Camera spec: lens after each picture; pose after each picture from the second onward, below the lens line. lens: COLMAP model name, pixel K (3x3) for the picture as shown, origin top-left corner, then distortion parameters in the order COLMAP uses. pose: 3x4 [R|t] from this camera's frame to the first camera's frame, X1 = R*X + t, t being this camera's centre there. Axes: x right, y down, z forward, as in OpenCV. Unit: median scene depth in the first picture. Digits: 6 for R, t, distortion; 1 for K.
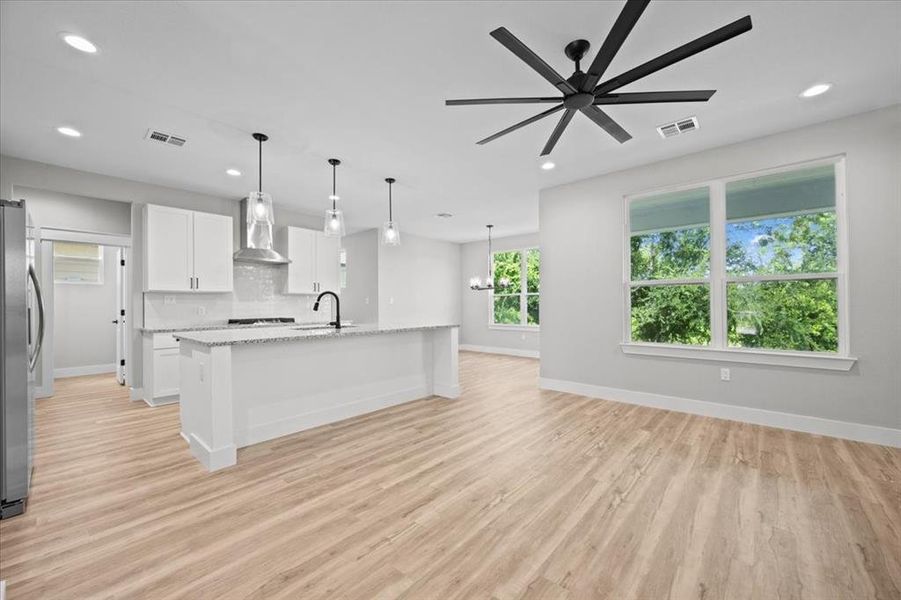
lens RADIAL K [[361.0, 0, 450.3], [0, 361.0, 300.9], [0, 0, 1]] dist [0.001485, -0.000067]
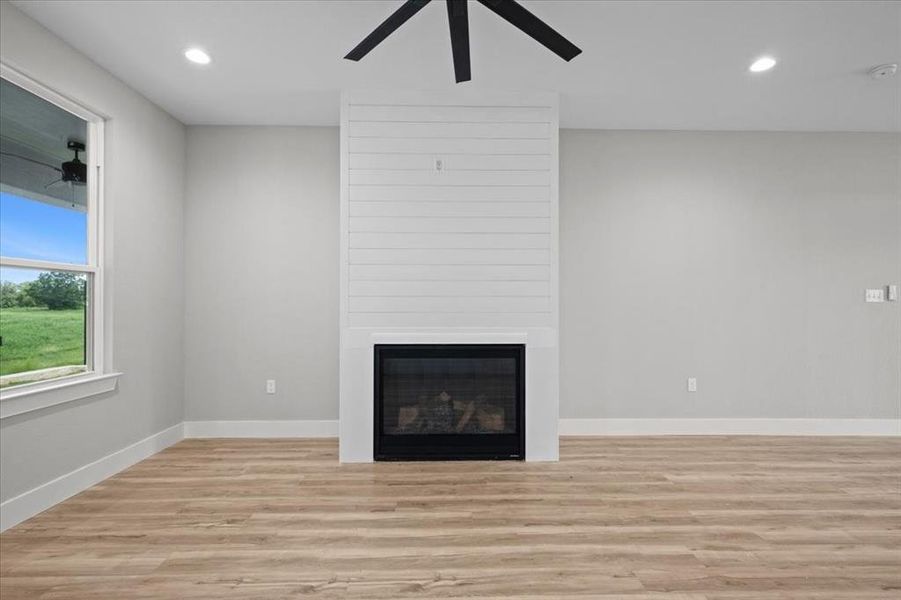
lens RADIAL K [[428.8, 0, 456.9], [0, 428.8, 302.6], [0, 0, 1]] dist [0.000902, 0.000286]
pose [[-0.690883, 0.012848, 0.722853, -0.117548], [-0.003598, 0.999769, -0.021209, 0.017948], [-0.722958, -0.017254, -0.690677, 1.106532]]
